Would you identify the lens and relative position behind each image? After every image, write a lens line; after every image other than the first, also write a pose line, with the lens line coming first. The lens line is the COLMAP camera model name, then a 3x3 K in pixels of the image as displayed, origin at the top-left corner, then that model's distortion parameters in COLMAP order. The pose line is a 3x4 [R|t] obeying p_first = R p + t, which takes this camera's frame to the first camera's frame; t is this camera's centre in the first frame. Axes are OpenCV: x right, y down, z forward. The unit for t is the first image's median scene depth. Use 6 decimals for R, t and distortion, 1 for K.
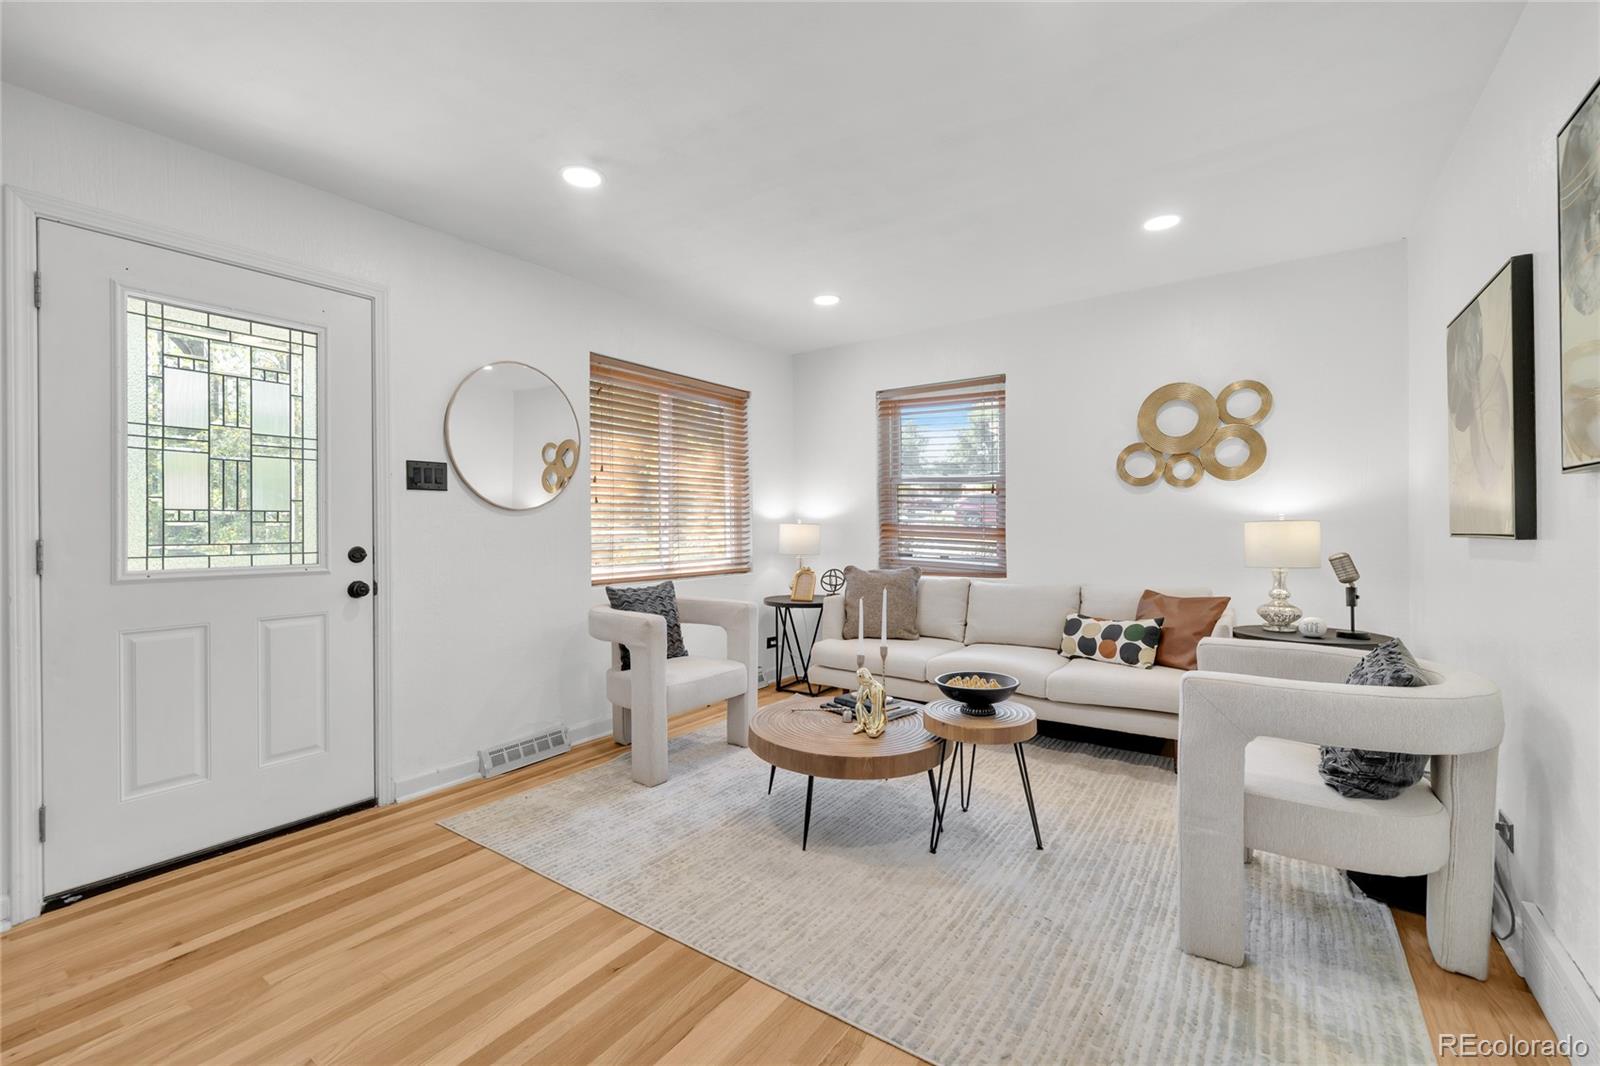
lens RADIAL K [[673.4, 0, 797.9], [0, 673.4, 528.2], [0, 0, 1]] dist [-0.002838, 0.000689]
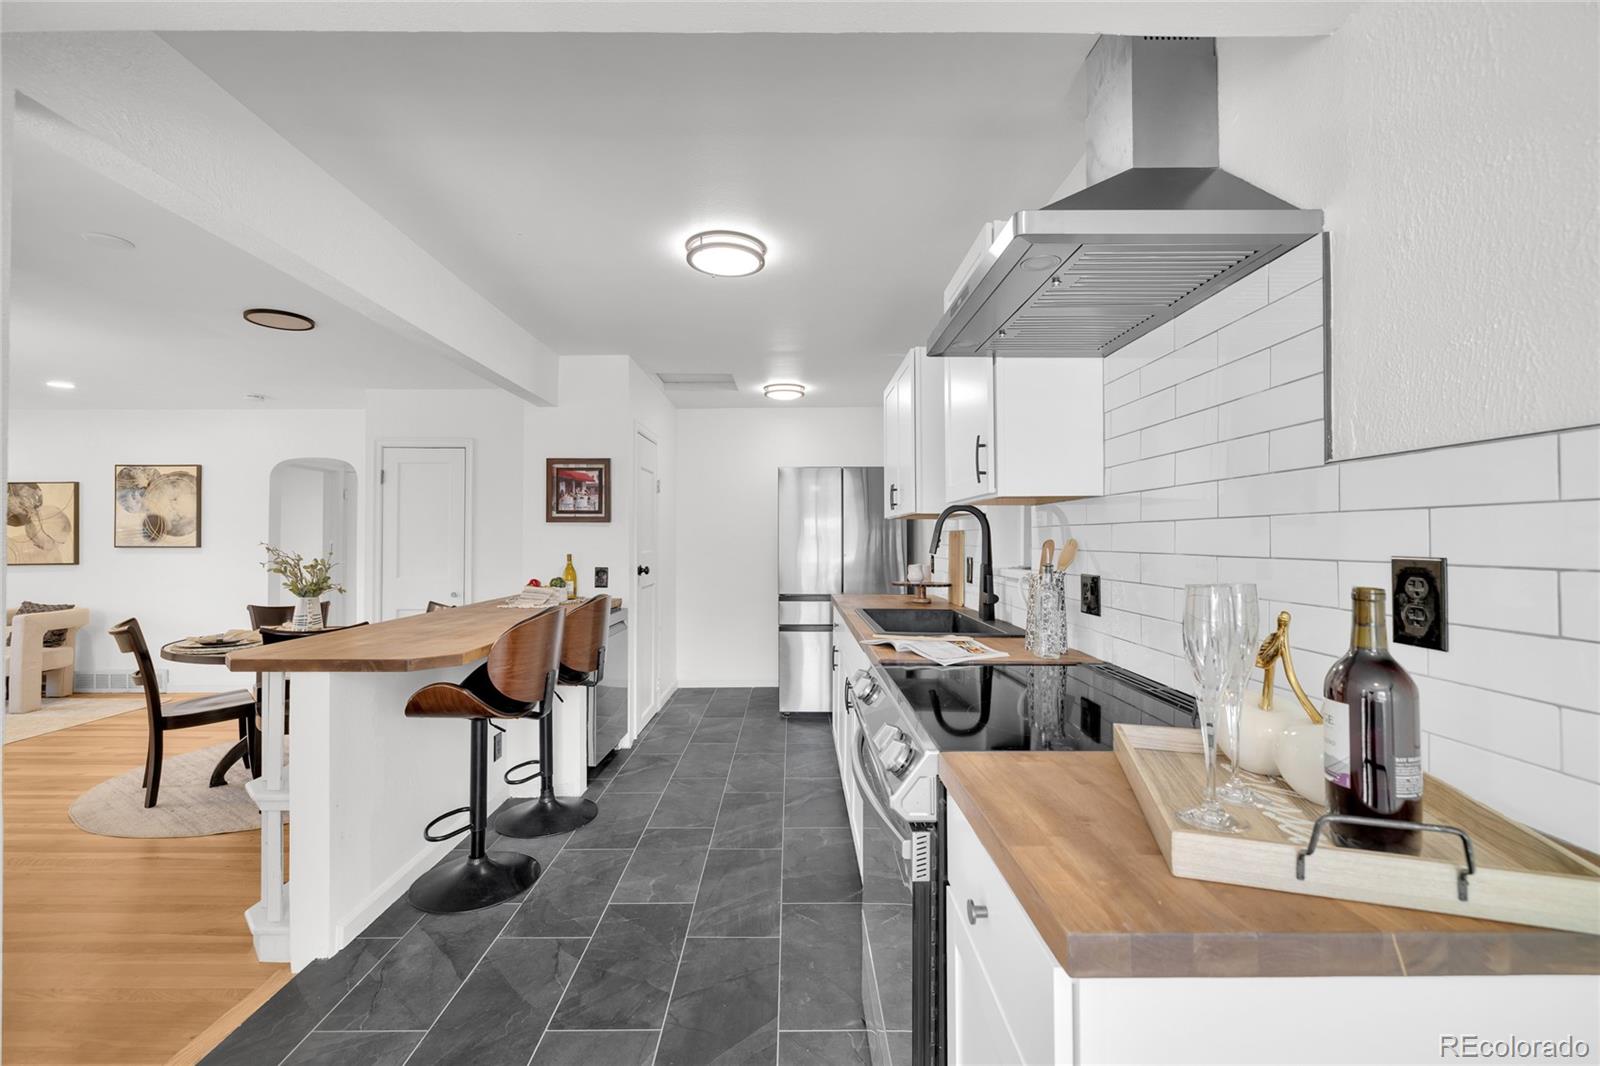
lens RADIAL K [[673.4, 0, 797.3], [0, 673.4, 529.1], [0, 0, 1]] dist [-0.002838, 0.000689]
pose [[-0.577531, 0.020686, 0.816107, -1.859060], [0.008600, 0.999778, -0.019256, -0.032553], [-0.816324, -0.004103, -0.577580, -0.010901]]
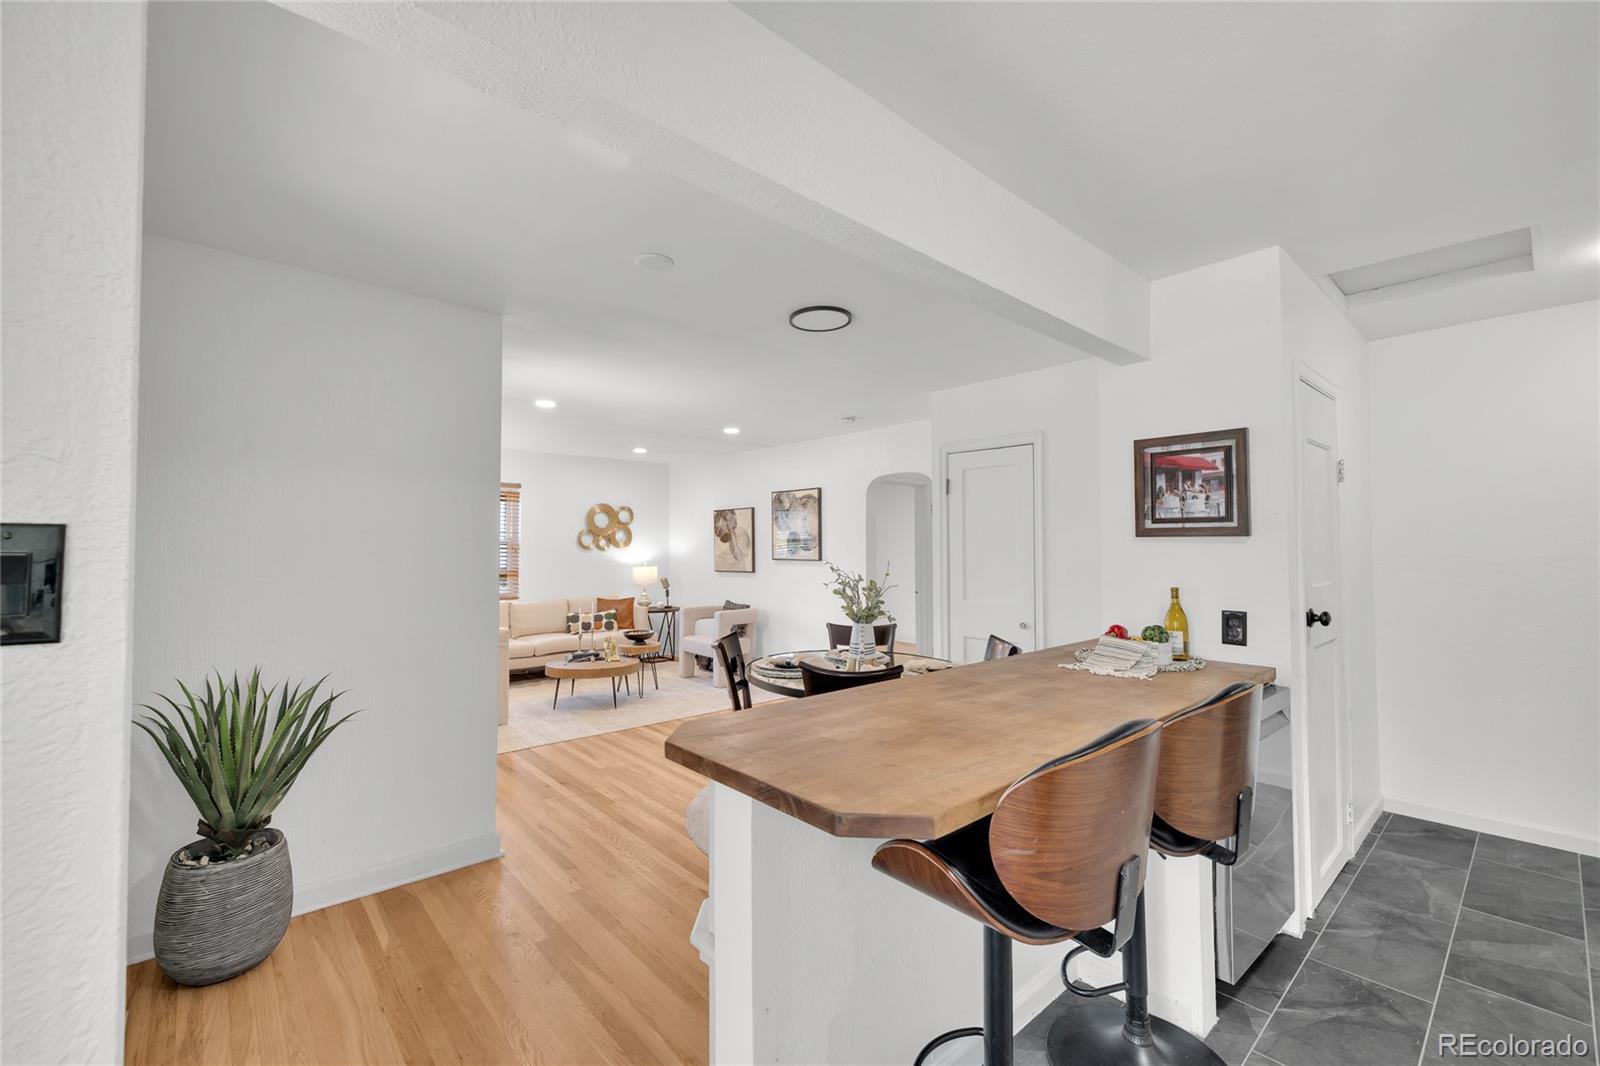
lens RADIAL K [[673.4, 0, 789.1], [0, 673.4, 525.1], [0, 0, 1]] dist [-0.002838, 0.000689]
pose [[0.239151, 0.038592, 0.970215, -1.497230], [0.003802, 0.999165, -0.040680, -0.054522], [-0.970975, 0.013417, 0.238804, -0.128744]]
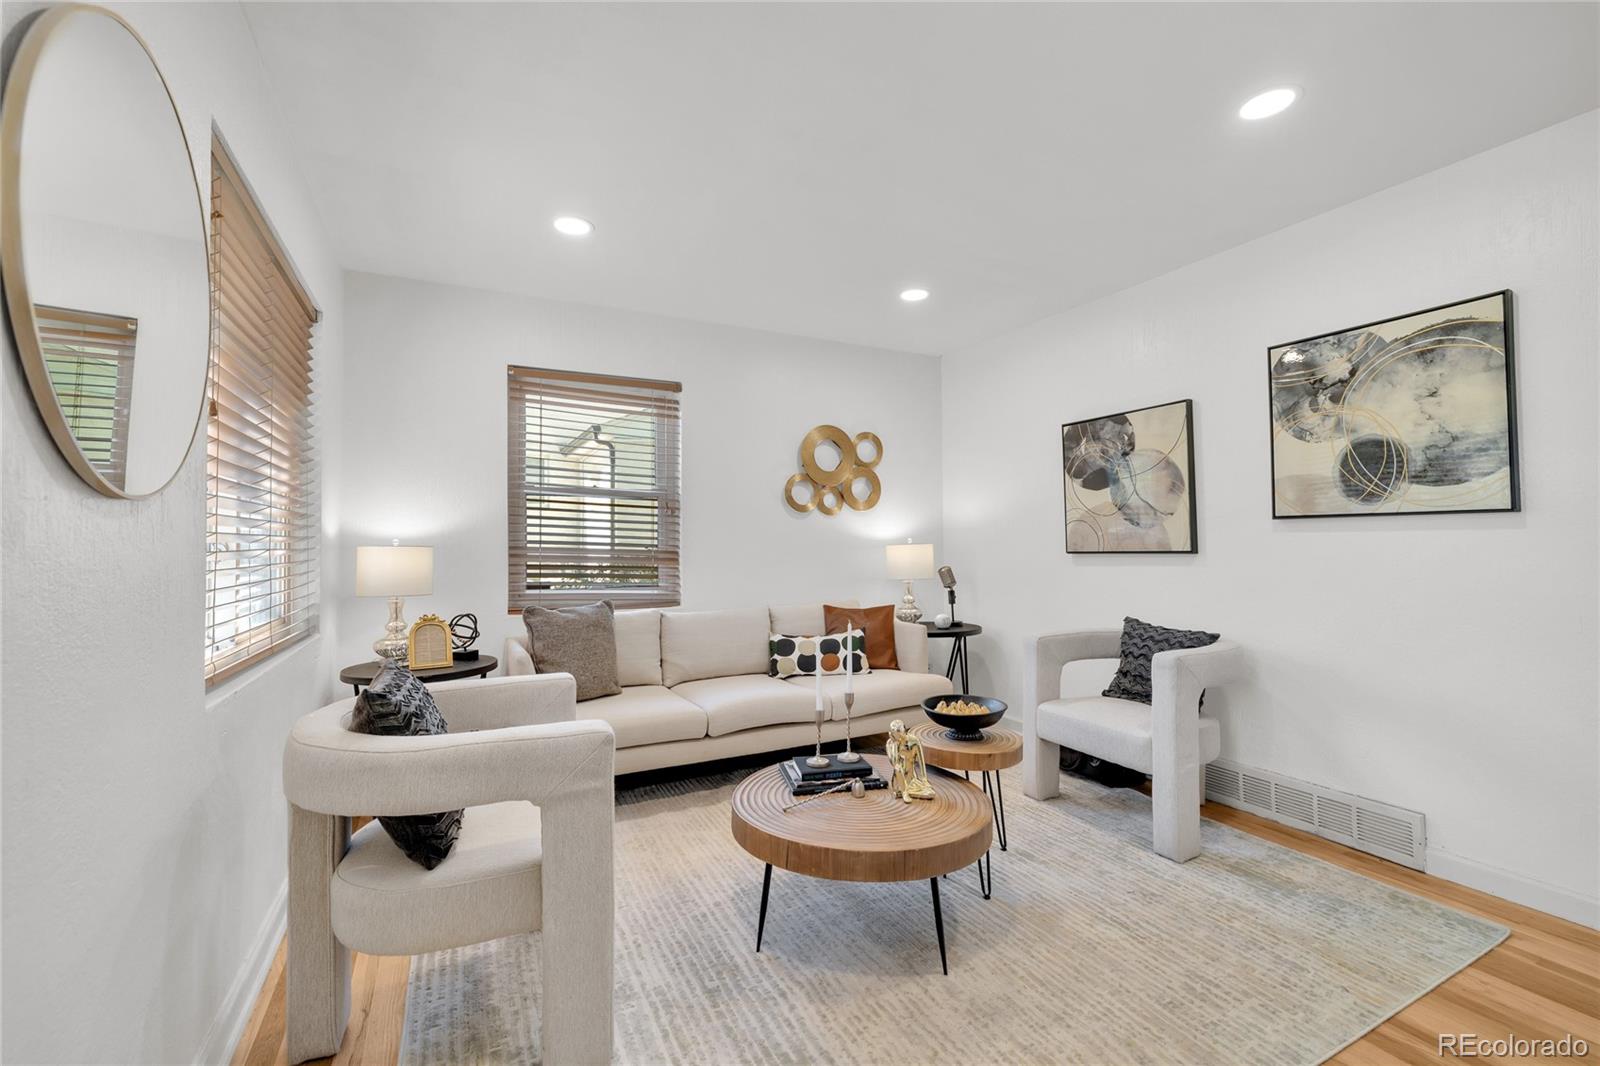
lens RADIAL K [[673.4, 0, 790.3], [0, 673.4, 526.7], [0, 0, 1]] dist [-0.002838, 0.000689]
pose [[0.476054, 0.026374, 0.879020, -0.510841], [0.006664, 0.999413, -0.033596, -0.001269], [-0.879391, 0.021851, 0.475599, 0.528856]]
